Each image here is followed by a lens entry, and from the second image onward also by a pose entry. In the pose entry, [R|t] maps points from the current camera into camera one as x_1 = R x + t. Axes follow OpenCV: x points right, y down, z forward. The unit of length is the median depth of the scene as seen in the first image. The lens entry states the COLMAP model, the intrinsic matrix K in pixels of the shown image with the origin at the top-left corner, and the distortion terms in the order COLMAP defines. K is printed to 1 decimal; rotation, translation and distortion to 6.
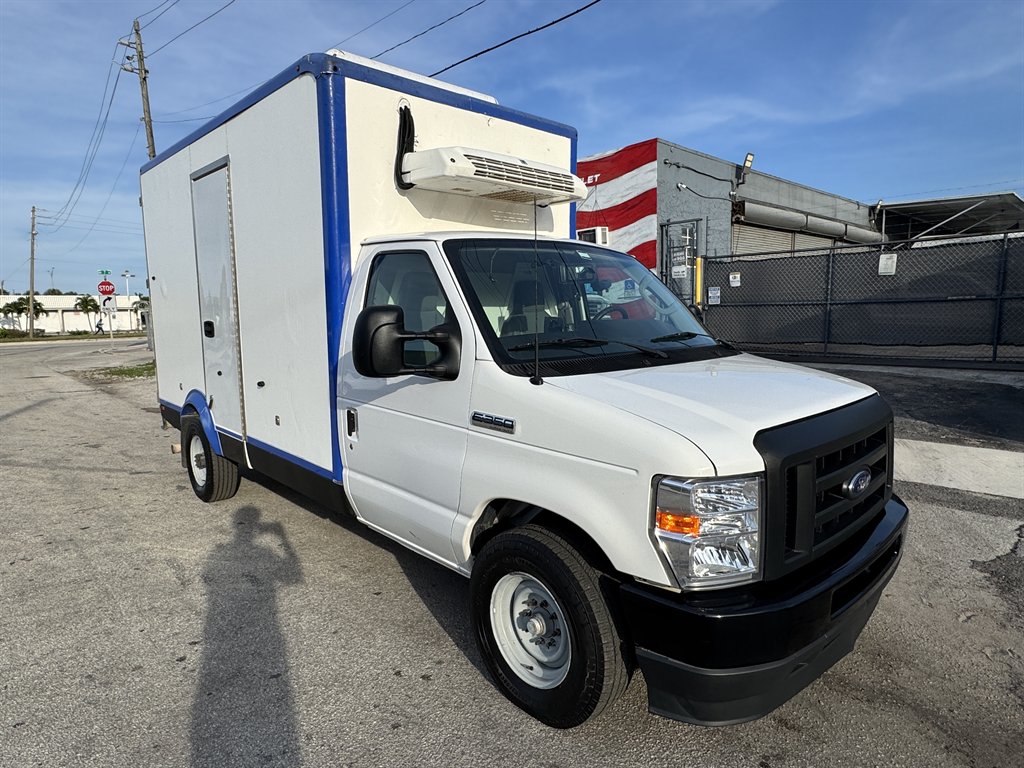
lens RADIAL K [[614.2, 0, 506.5], [0, 614.2, 381.1], [0, 0, 1]] dist [-0.002064, 0.000119]
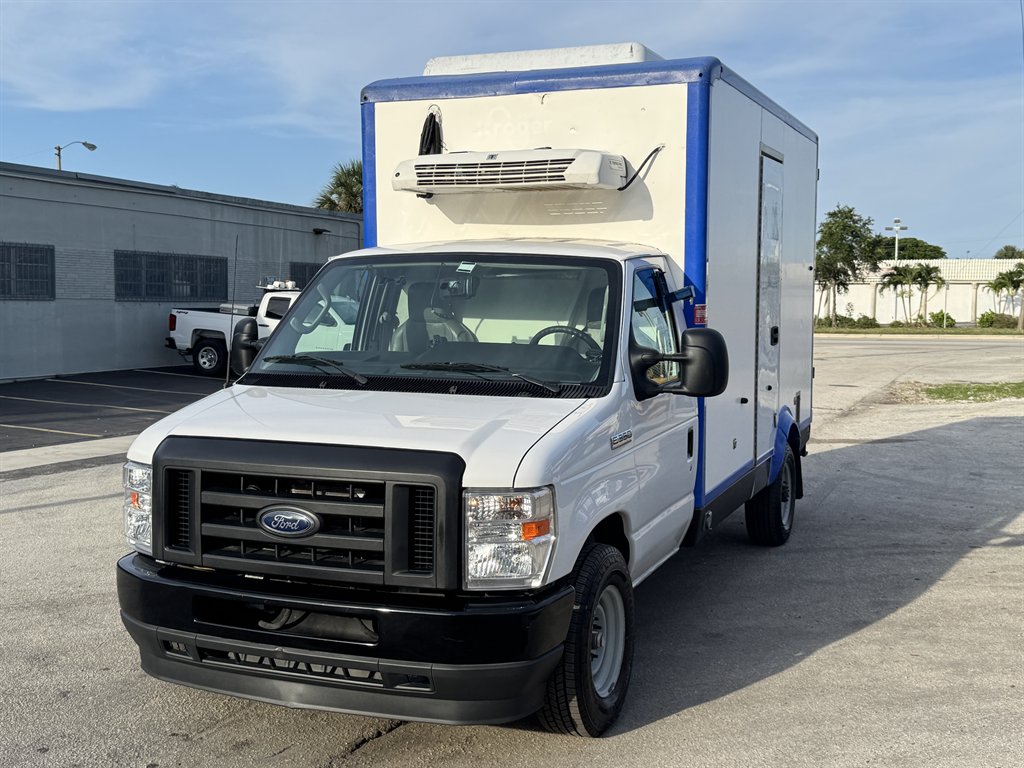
lens RADIAL K [[1221.5, 0, 532.1], [0, 1221.5, 372.8], [0, 0, 1]] dist [0.105220, -0.005195]
pose [[0.417361, 0.078057, -0.905382, 1.485277], [-0.114858, 0.992845, 0.032650, -0.105002], [0.901453, 0.090364, 0.423340, 0.309098]]
